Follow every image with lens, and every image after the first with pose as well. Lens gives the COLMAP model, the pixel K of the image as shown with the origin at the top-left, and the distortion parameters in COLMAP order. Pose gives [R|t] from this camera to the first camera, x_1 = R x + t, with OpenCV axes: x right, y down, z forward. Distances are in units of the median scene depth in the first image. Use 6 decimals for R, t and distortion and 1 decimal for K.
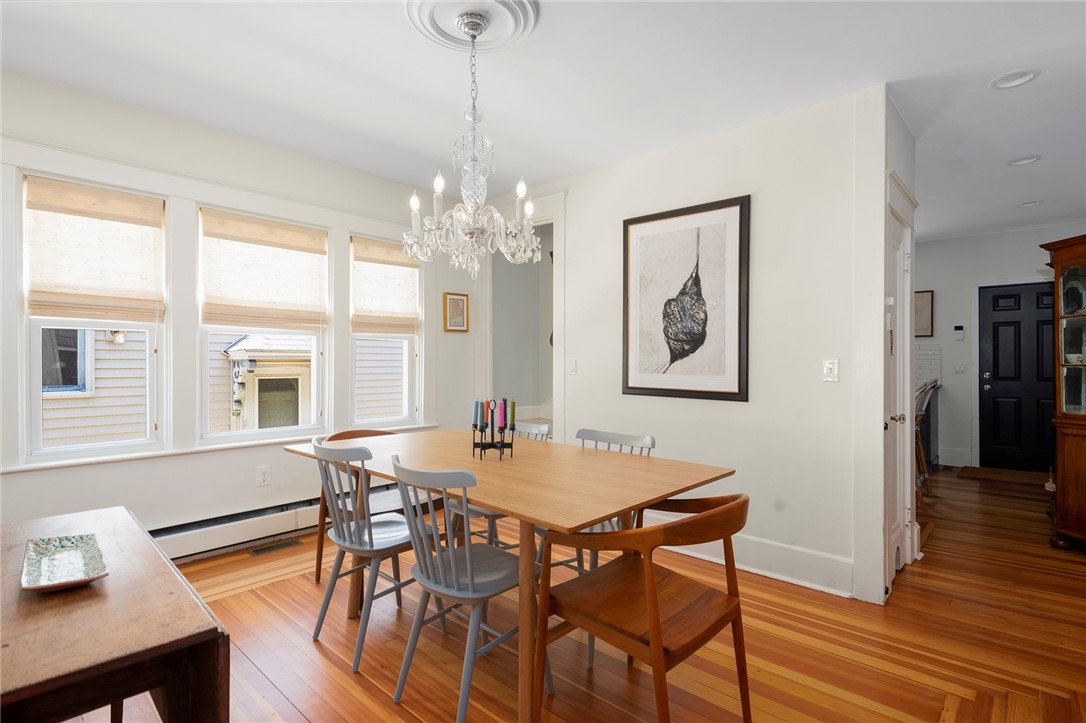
lens RADIAL K [[529.2, 0, 543.0], [0, 529.2, 361.5], [0, 0, 1]] dist [0.001947, 0.000108]
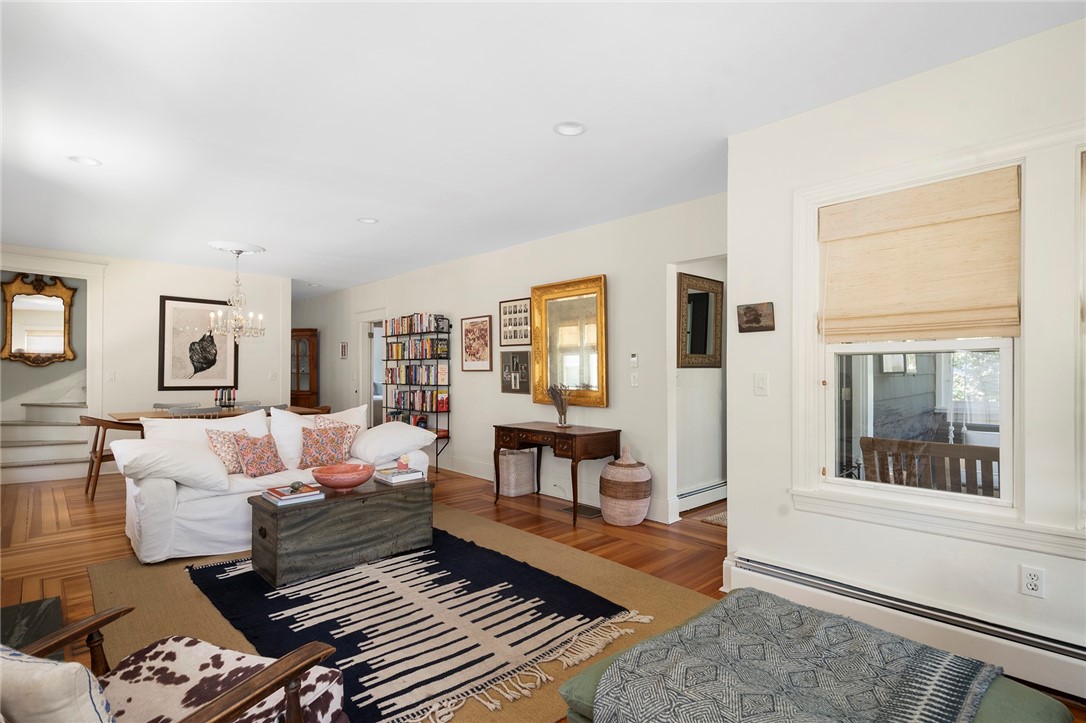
lens RADIAL K [[533.1, 0, 562.4], [0, 533.1, 372.0], [0, 0, 1]] dist [0.011401, -0.000286]
pose [[0.058241, -0.004614, 0.998292, -1.751720], [-0.002086, 0.999987, 0.004744, -0.015976], [-0.998300, -0.002359, 0.058231, -0.536468]]
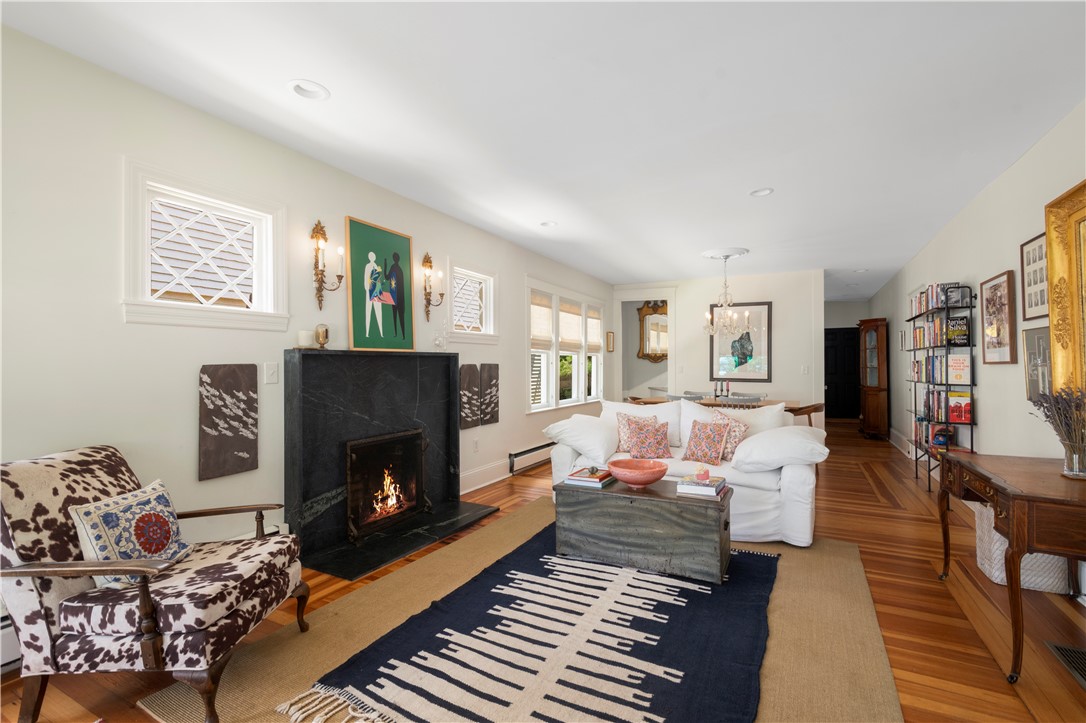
lens RADIAL K [[486.0, 0, 554.6], [0, 486.0, 367.0], [0, 0, 1]] dist [0.008684, 0.000036]
pose [[0.965004, -0.004346, 0.262198, -1.126190], [0.003466, 0.999987, 0.003817, -0.009925], [-0.262211, -0.002774, 0.965007, -0.902543]]
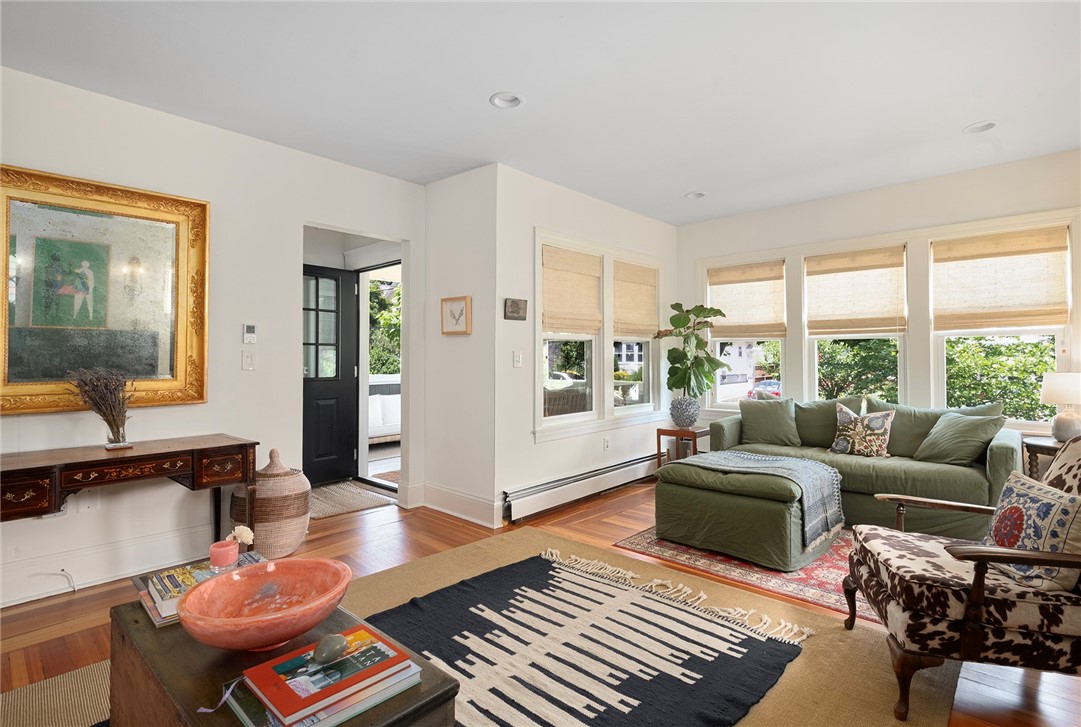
lens RADIAL K [[530.9, 0, 554.5], [0, 530.9, 355.8], [0, 0, 1]] dist [0.008285, 0.000318]
pose [[-0.999991, 0.000501, 0.004249, -0.950792], [0.000476, 0.999984, -0.005724, 0.006815], [-0.004252, -0.005722, -0.999975, 0.360043]]
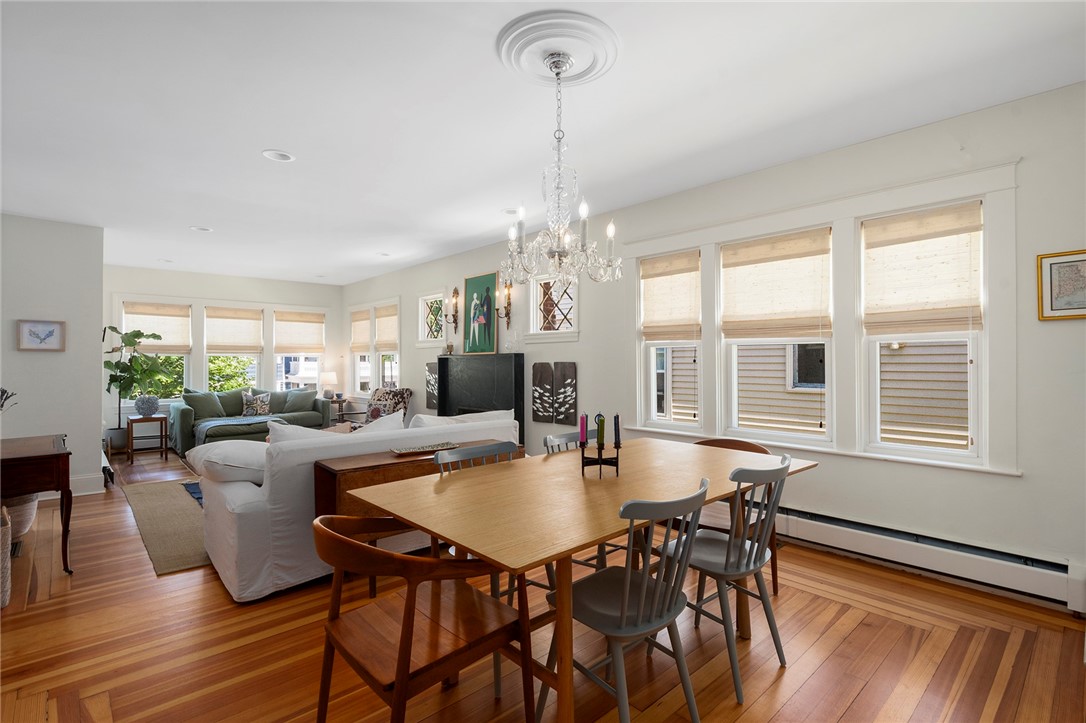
lens RADIAL K [[519.3, 0, 553.8], [0, 519.3, 359.5], [0, 0, 1]] dist [0.005313, -0.000543]
pose [[-0.079448, -0.003651, -0.996832, 0.580911], [0.002772, 0.999989, -0.003884, -0.016392], [0.996835, -0.003072, -0.079437, 0.659284]]
